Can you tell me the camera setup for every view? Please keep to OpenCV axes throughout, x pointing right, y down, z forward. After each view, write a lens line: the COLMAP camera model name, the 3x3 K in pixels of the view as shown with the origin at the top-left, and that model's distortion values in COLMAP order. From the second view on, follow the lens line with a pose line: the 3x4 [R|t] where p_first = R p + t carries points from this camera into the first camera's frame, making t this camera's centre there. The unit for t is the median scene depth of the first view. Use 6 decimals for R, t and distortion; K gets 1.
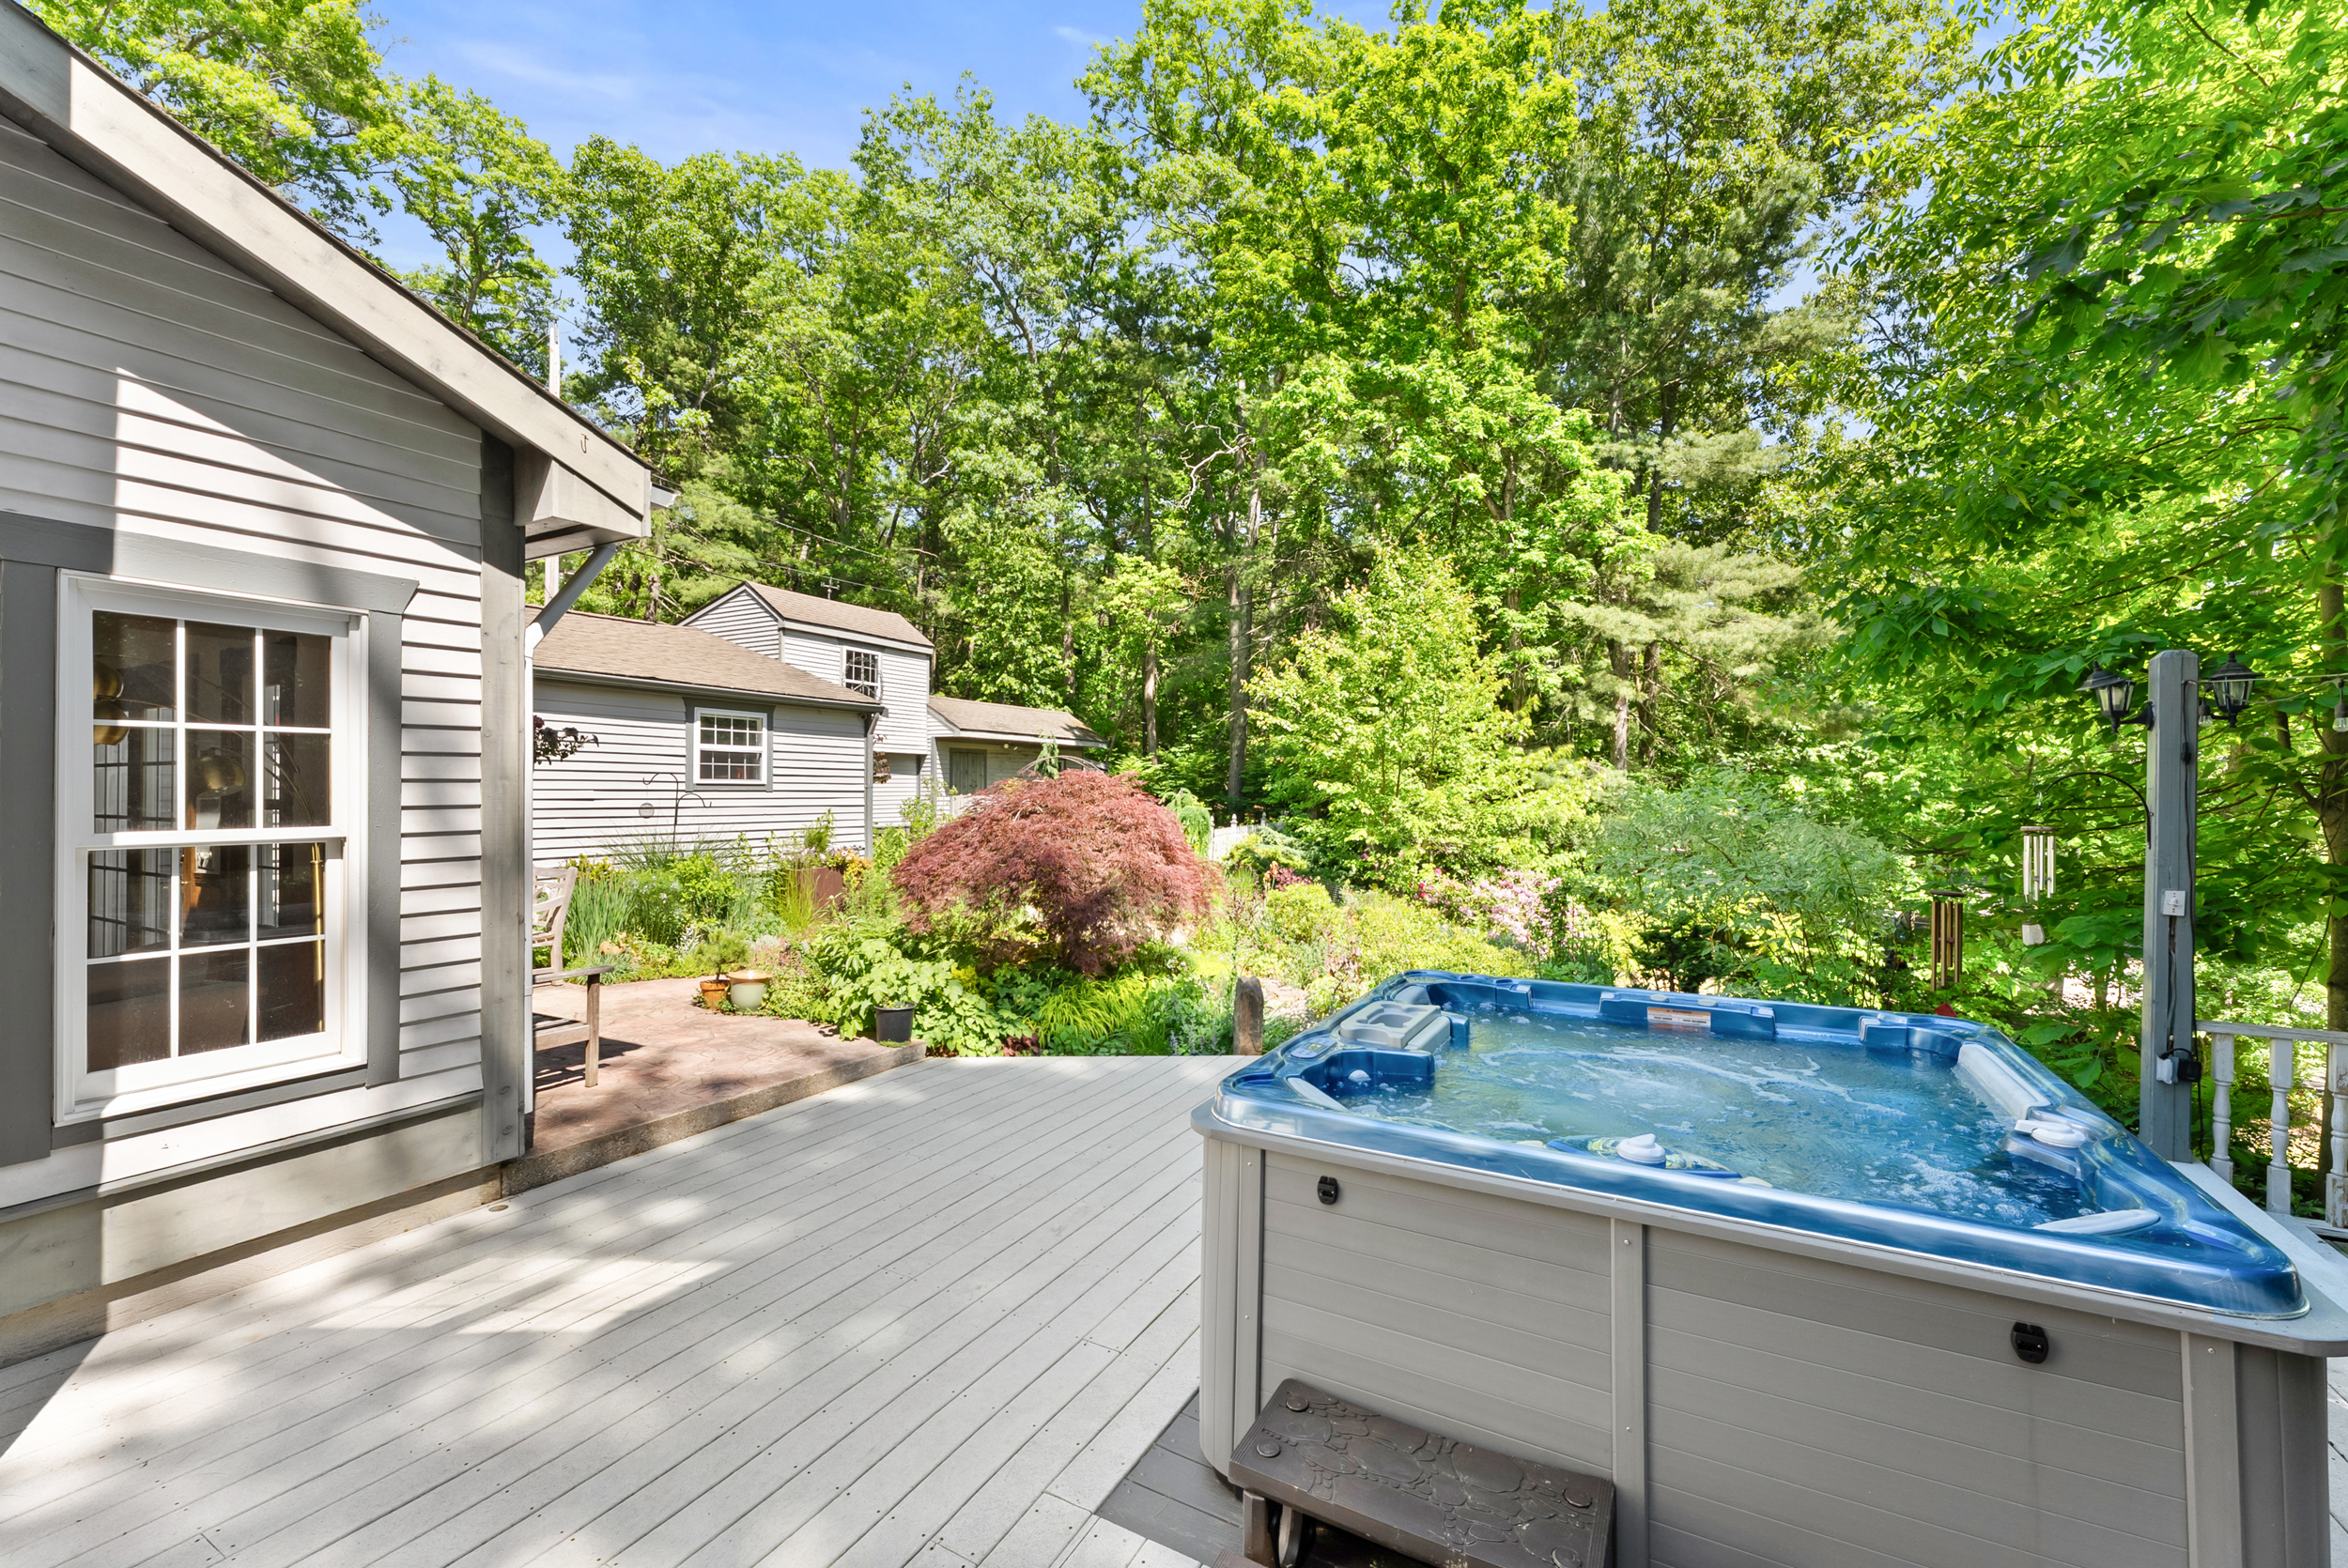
lens RADIAL K [[957.0, 0, 1174.0], [0, 957.0, 784.0], [0, 0, 1]] dist [0.026187, -0.000029]
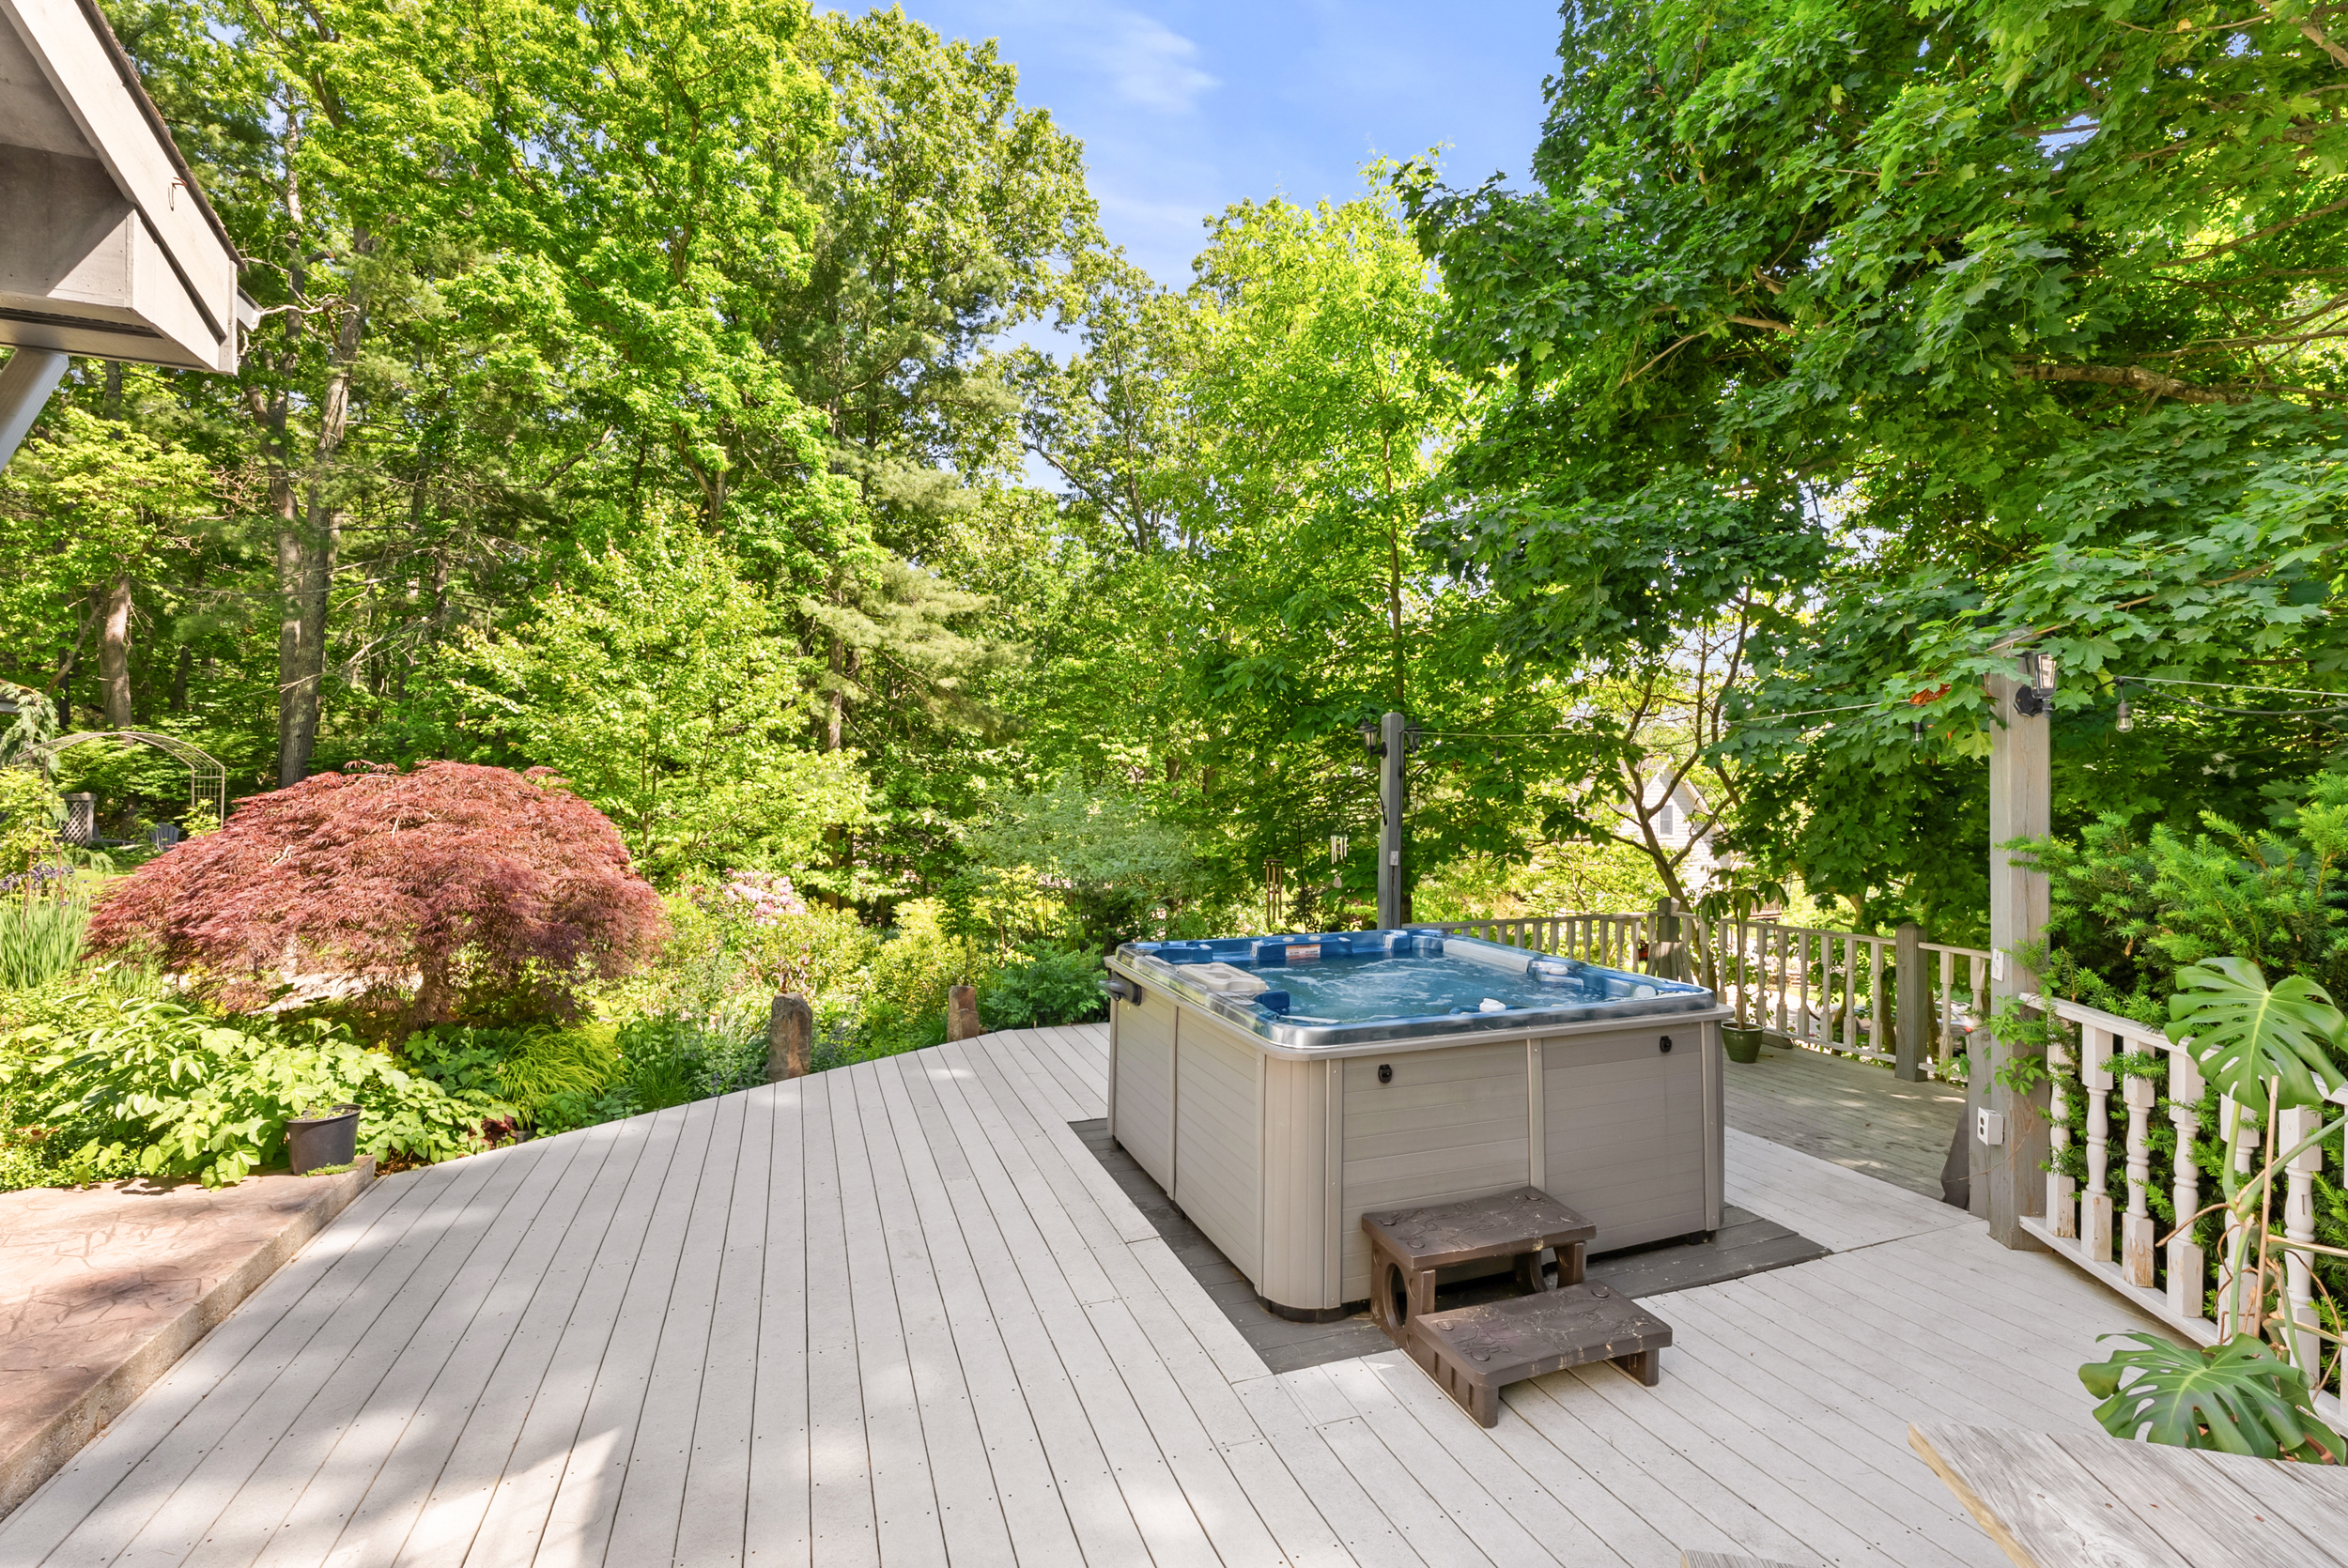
lens RADIAL K [[1009.0, 0, 1174.0], [0, 1009.0, 784.0], [0, 0, 1]] dist [0.008198, -0.000352]
pose [[0.657001, 0.005886, 0.753867, -0.333480], [-0.008787, 0.999961, -0.000150, -0.001871], [-0.753838, -0.006525, 0.657027, 0.071722]]
